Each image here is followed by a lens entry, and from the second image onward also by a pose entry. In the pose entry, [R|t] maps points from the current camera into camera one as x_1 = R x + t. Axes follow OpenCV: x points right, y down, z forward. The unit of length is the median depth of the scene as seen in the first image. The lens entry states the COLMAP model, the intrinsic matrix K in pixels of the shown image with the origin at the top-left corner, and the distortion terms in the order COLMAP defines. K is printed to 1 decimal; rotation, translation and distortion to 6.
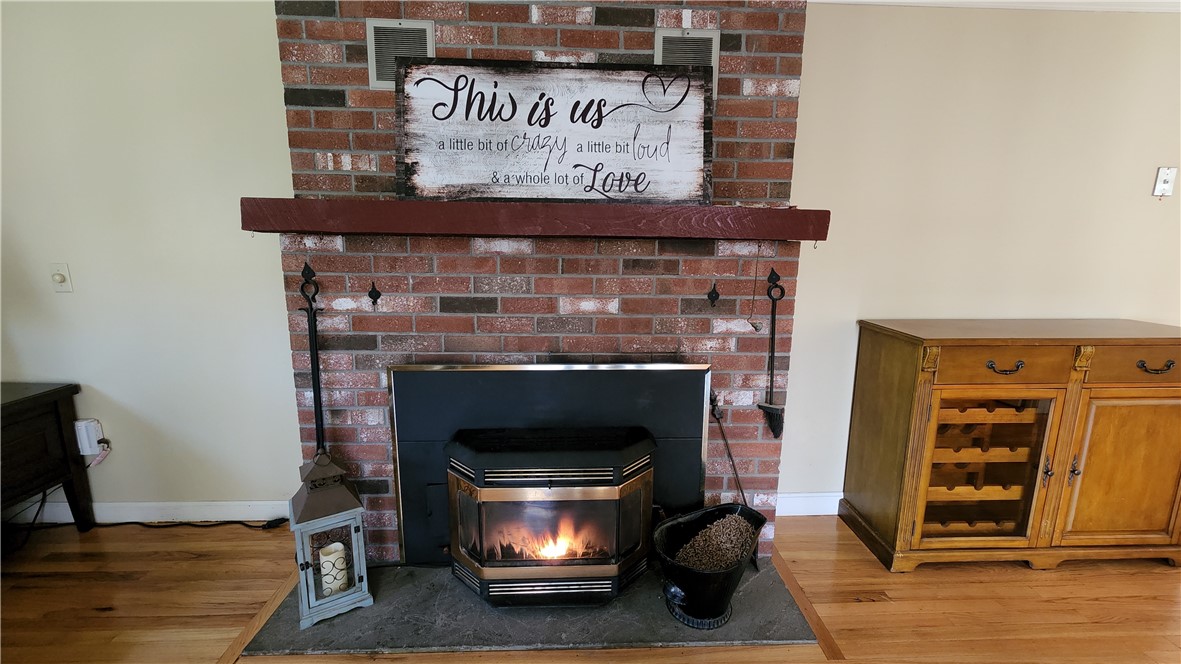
lens RADIAL K [[488.3, 0, 601.4], [0, 488.3, 330.3], [0, 0, 1]] dist [-0.003044, 0.002714]
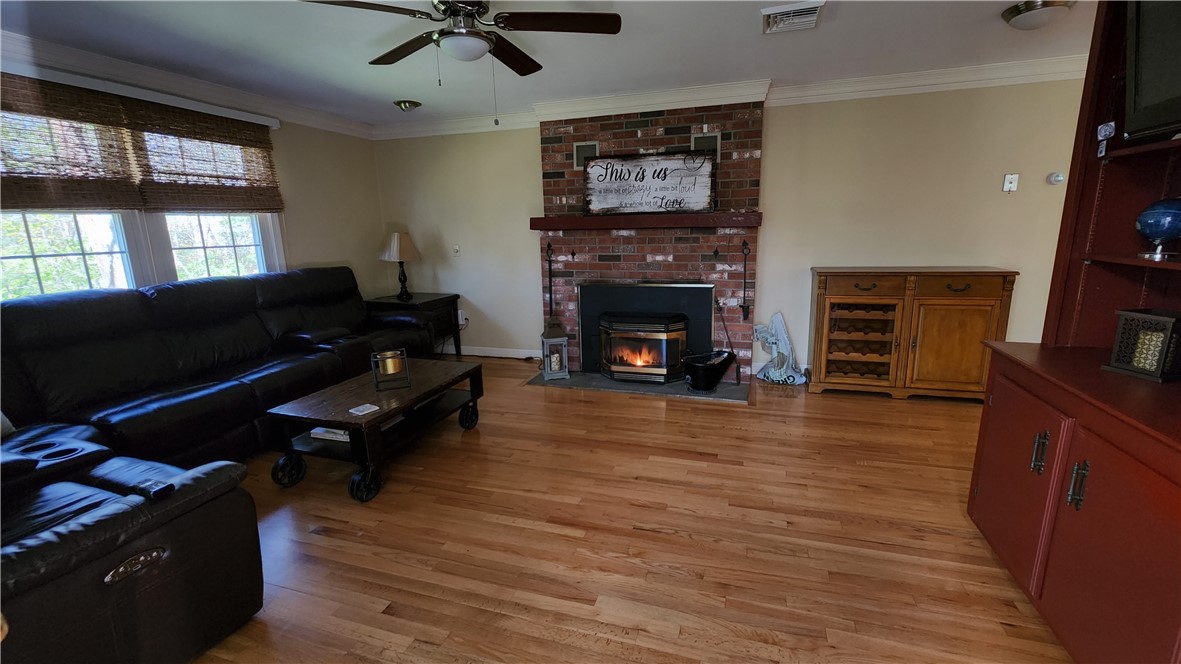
lens RADIAL K [[488.3, 0, 597.2], [0, 488.3, 337.8], [0, 0, 1]] dist [-0.003044, 0.002714]
pose [[0.941095, 0.042961, -0.335401, 0.487300], [-0.029102, 0.998506, 0.046241, 0.227791], [0.336886, -0.033757, 0.940940, -1.276106]]
